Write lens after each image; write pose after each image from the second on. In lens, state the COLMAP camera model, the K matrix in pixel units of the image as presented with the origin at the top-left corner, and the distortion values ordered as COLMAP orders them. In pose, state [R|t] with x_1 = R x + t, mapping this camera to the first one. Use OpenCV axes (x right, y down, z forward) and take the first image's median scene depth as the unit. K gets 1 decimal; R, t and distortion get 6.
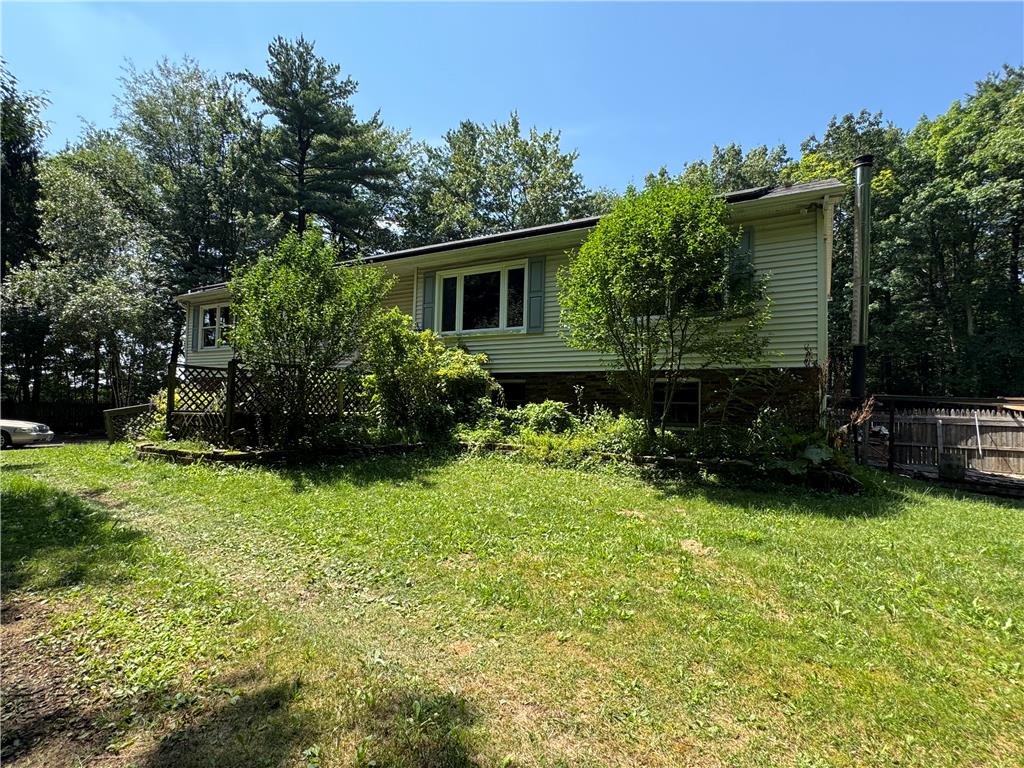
lens RADIAL K [[550.5, 0, 512.0], [0, 550.5, 384.0], [0, 0, 1]] dist [-0.064031, 0.000256]
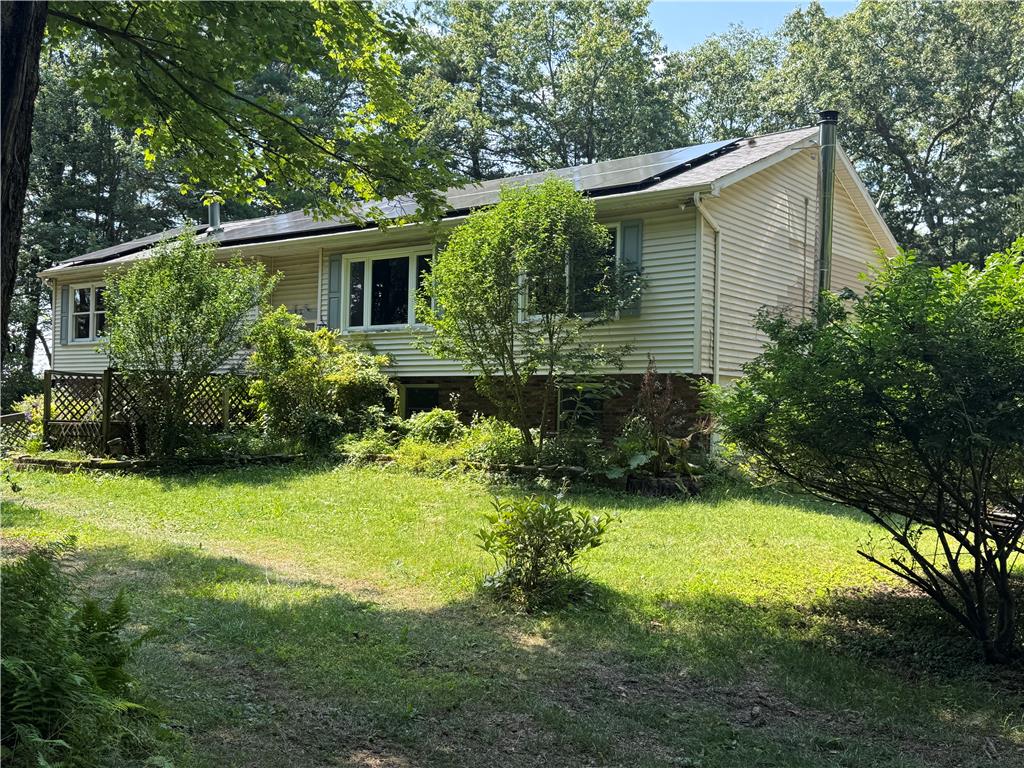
lens RADIAL K [[1045.5, 0, 512.0], [0, 1045.5, 384.0], [0, 0, 1]] dist [0.012075, -0.387067]
pose [[0.993710, -0.004747, -0.111885, 0.376726], [0.005567, 0.999960, 0.007019, -0.022283], [0.111848, -0.007598, 0.993696, -0.706030]]
